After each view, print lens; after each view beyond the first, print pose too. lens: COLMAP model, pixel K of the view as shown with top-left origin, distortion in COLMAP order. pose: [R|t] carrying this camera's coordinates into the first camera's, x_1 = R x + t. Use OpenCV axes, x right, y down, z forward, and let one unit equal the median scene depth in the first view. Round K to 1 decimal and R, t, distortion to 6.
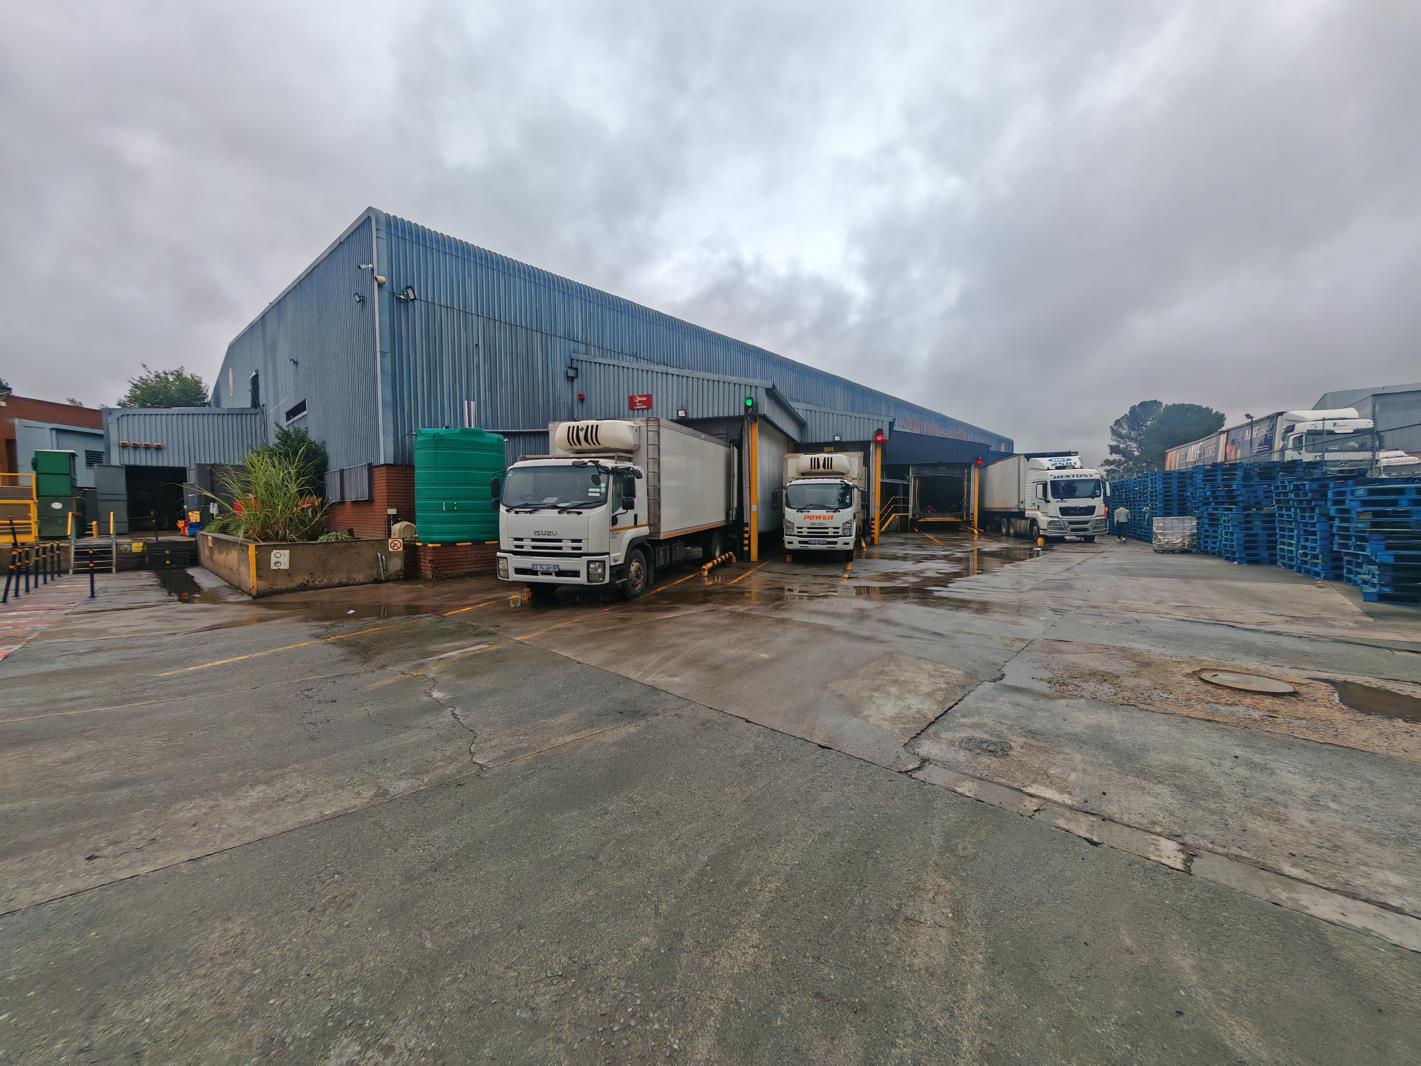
lens RADIAL K [[528.3, 0, 710.1], [0, 528.3, 535.4], [0, 0, 1]] dist [-0.001145, -0.000060]
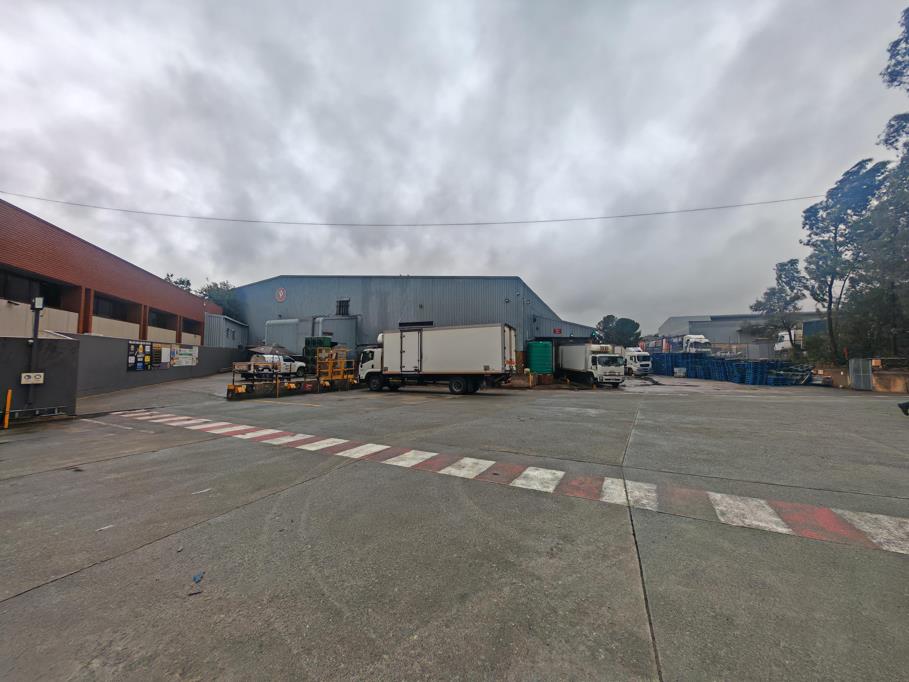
lens RADIAL K [[337.9, 0, 454.7], [0, 337.9, 341.8], [0, 0, 1]] dist [-0.001145, -0.000060]
pose [[0.945609, 0.031245, 0.323801, -1.036371], [0.002150, 0.994755, -0.102267, 0.017100], [-0.325298, 0.097401, 0.940582, -0.541915]]
